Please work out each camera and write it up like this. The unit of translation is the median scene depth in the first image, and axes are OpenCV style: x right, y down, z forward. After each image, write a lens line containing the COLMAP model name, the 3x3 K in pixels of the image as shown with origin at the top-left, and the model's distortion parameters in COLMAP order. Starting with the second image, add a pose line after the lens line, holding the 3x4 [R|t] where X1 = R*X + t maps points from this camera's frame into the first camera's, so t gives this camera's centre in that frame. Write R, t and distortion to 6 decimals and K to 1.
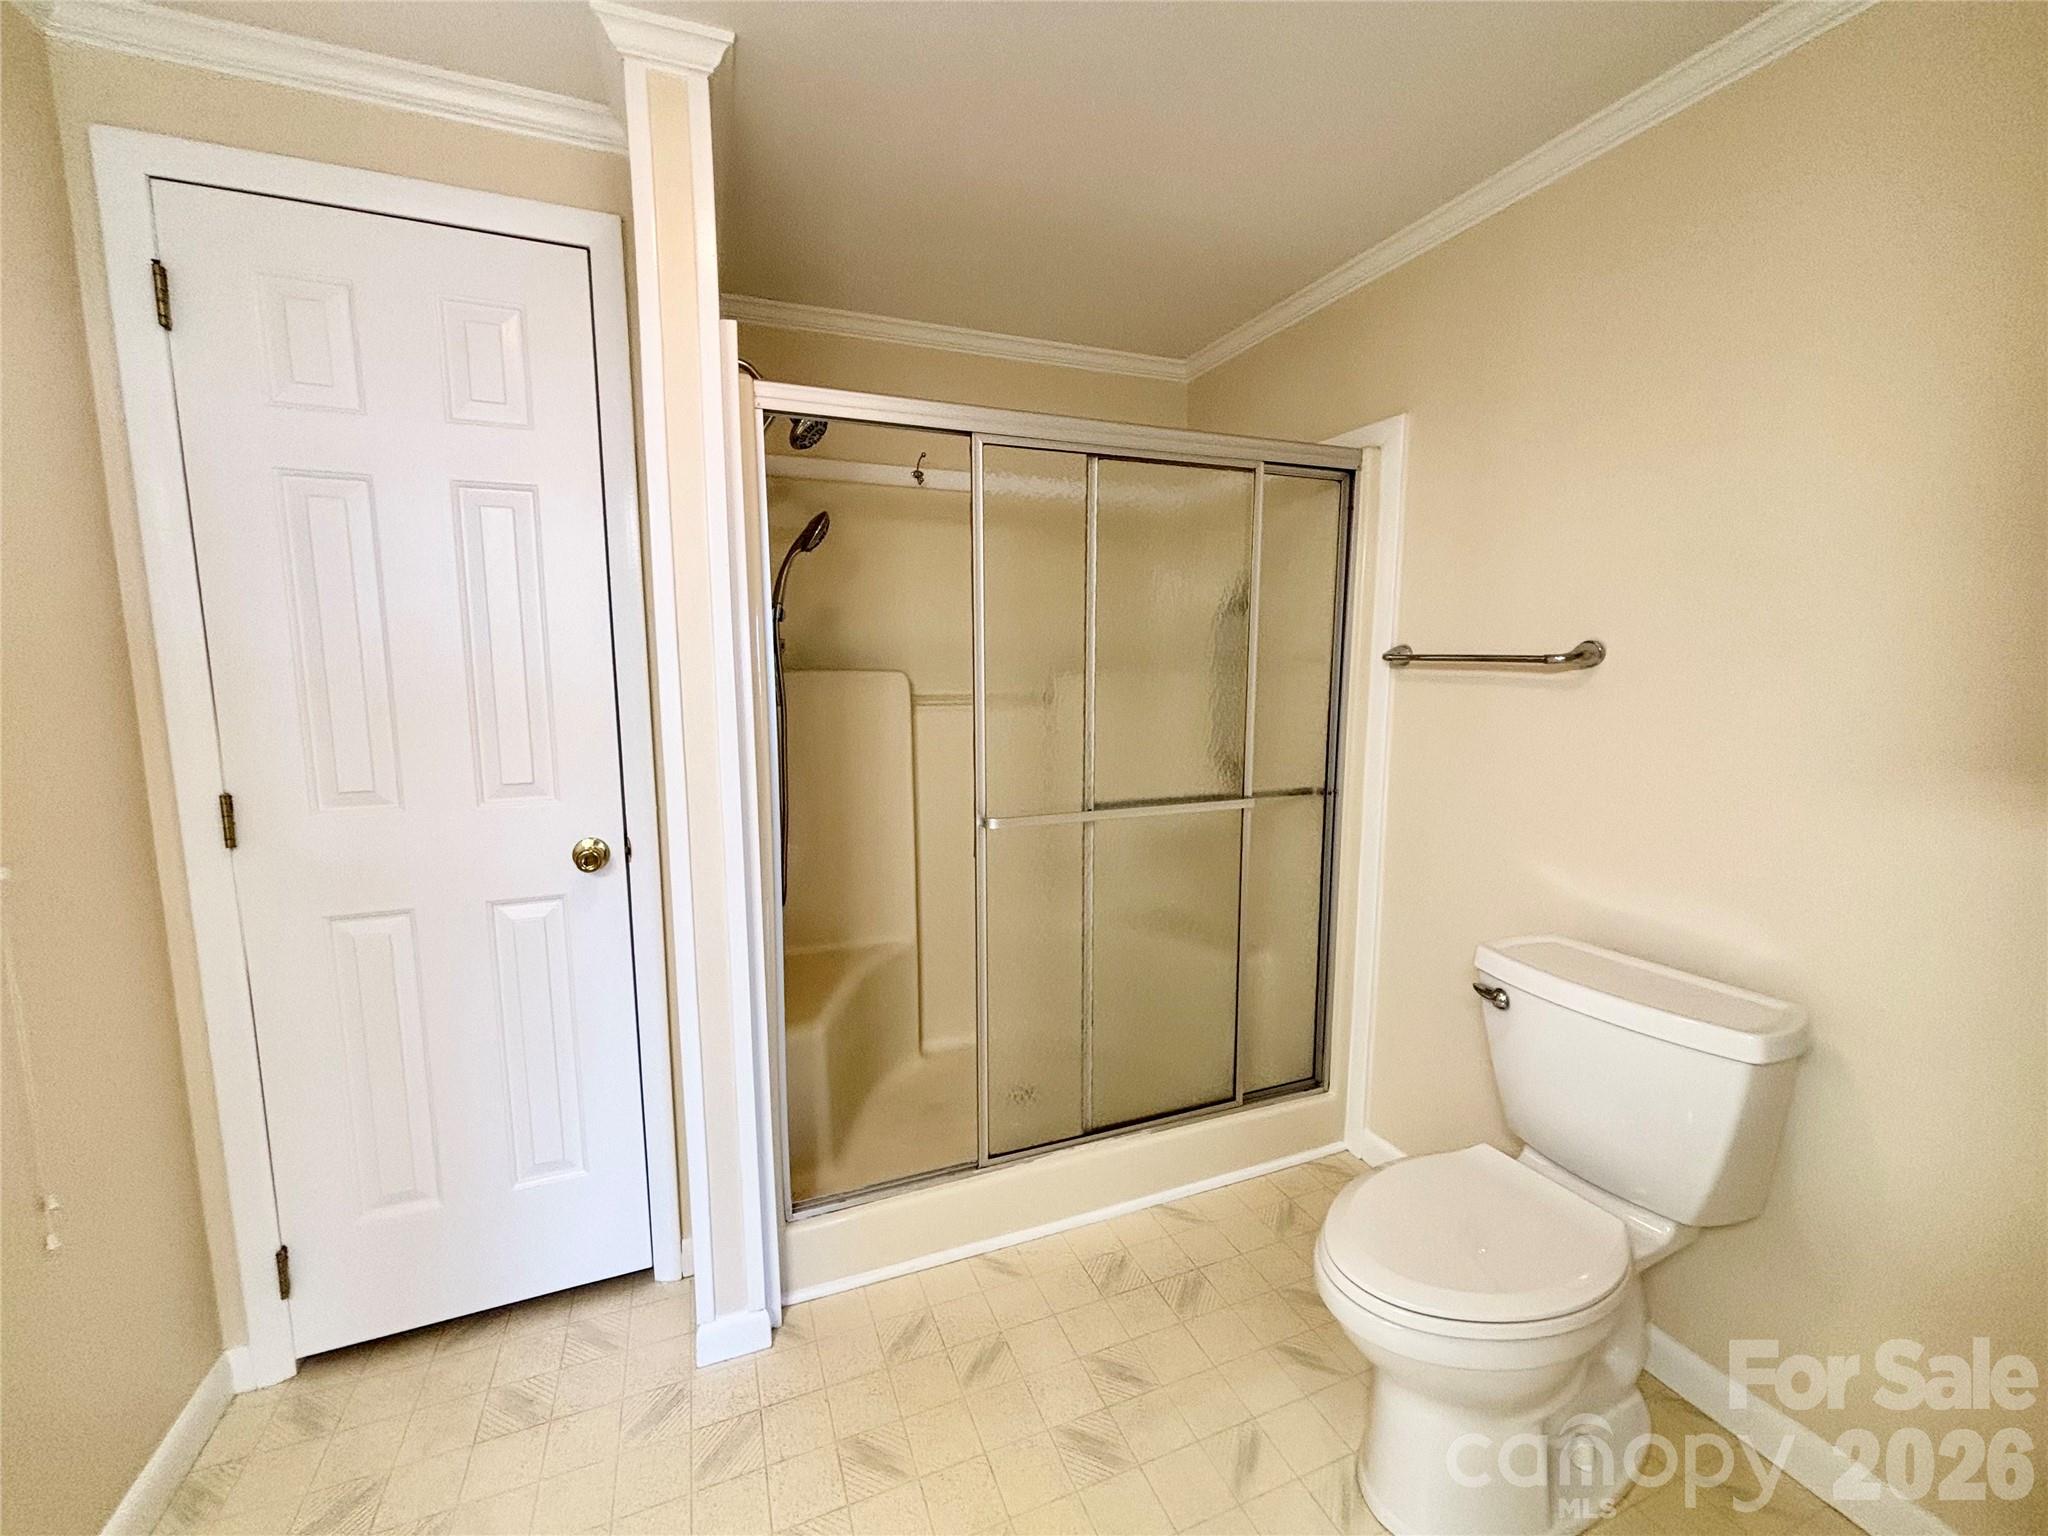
lens RADIAL K [[814.9, 0, 1030.8], [0, 814.9, 765.9], [0, 0, 1]] dist [-0.003784, -0.000665]
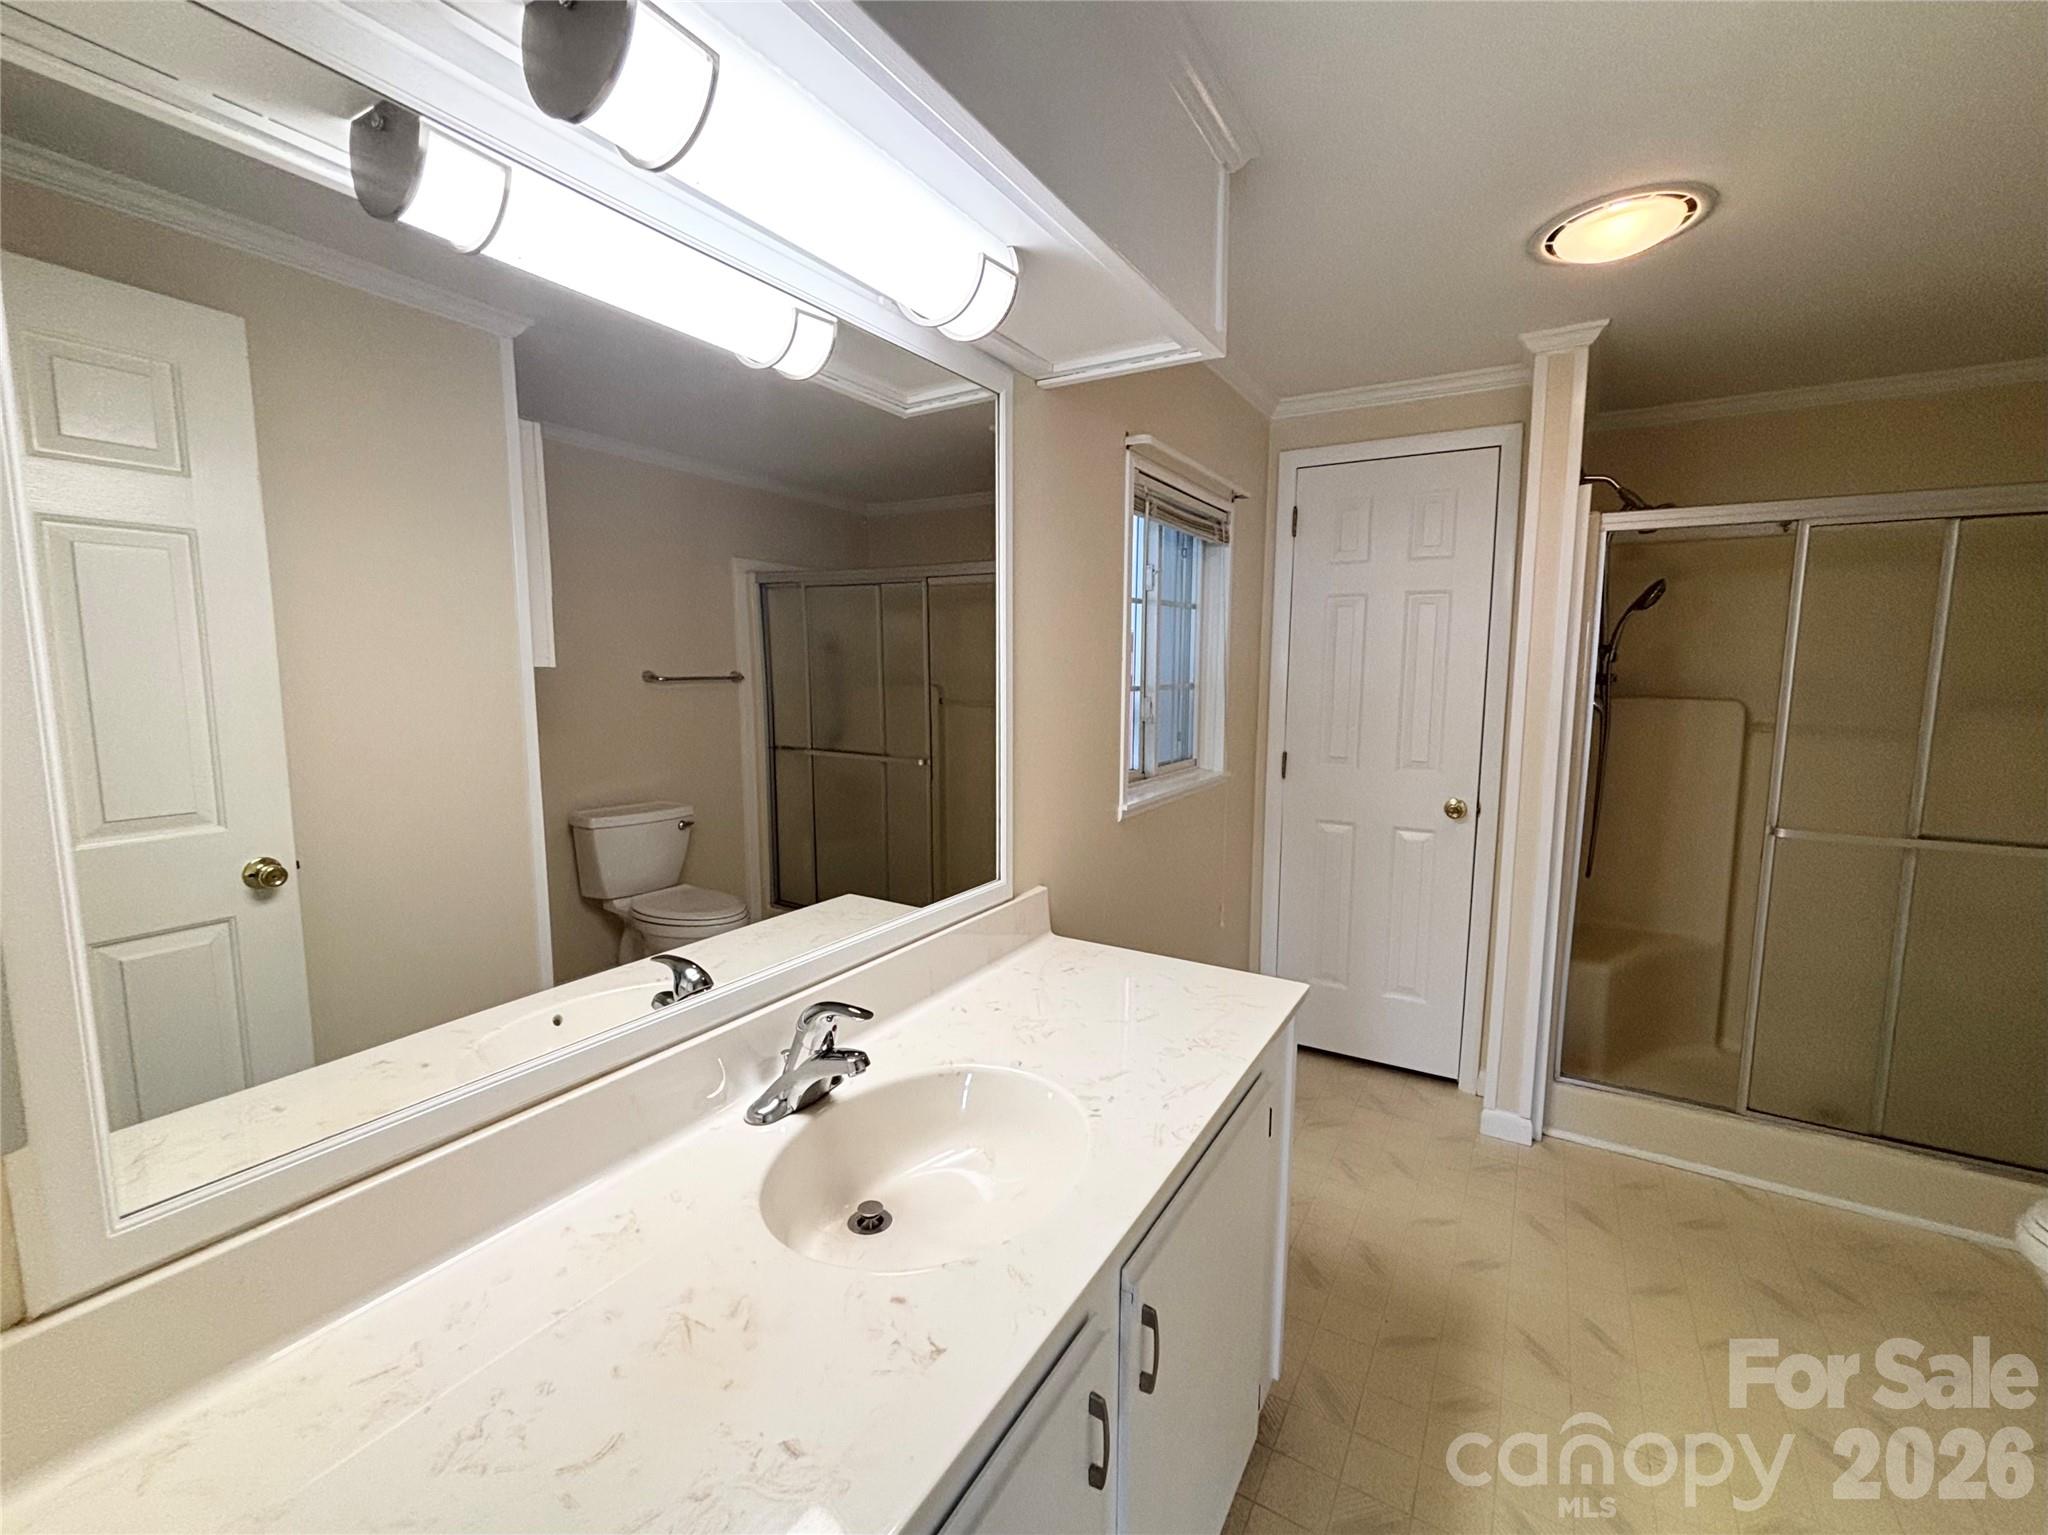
lens RADIAL K [[814.9, 0, 1041.2], [0, 814.9, 764.5], [0, 0, 1]] dist [-0.003784, -0.000665]
pose [[0.582882, 0.096200, -0.806842, 0.295045], [-0.106278, 0.993463, 0.041673, 0.039100], [0.805577, 0.061459, 0.589295, -0.656869]]
